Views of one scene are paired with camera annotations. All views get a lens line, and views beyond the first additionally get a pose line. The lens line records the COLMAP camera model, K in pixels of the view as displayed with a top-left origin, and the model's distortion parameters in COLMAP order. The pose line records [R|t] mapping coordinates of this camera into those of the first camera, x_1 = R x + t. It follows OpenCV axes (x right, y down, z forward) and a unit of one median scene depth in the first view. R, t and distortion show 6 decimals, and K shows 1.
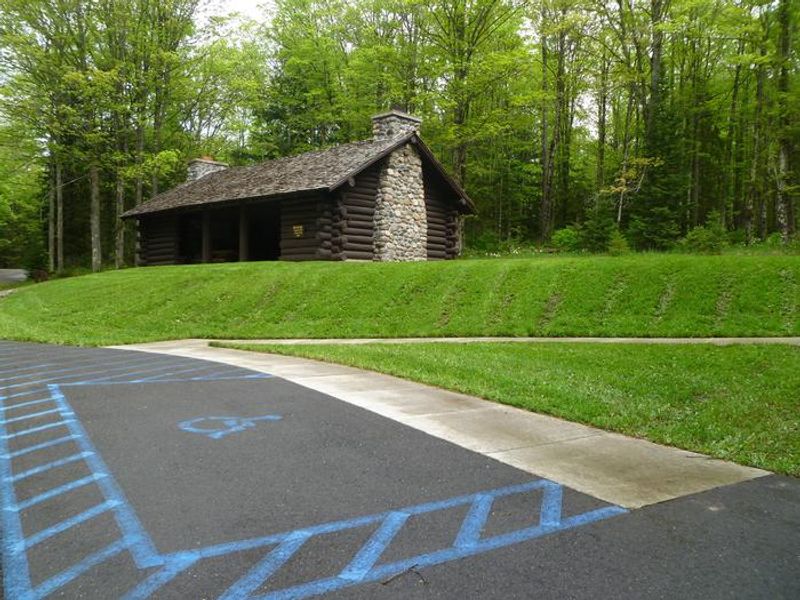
lens RADIAL K [[937.6, 0, 400.4], [0, 937.6, 300.1], [0, 0, 1]] dist [0.005735, 0.000000]
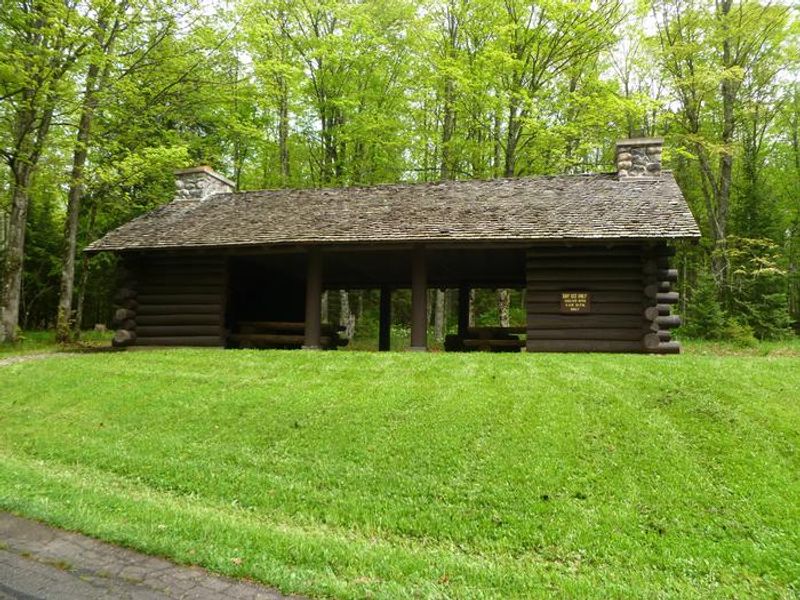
lens RADIAL K [[937.6, 0, 399.8], [0, 937.6, 299.9], [0, 0, 1]] dist [0.005735, 0.000000]
pose [[0.836804, 0.079918, 0.541638, -0.457806], [-0.022446, 0.993465, -0.111907, -0.003603], [-0.547042, 0.081486, 0.833130, 0.473386]]
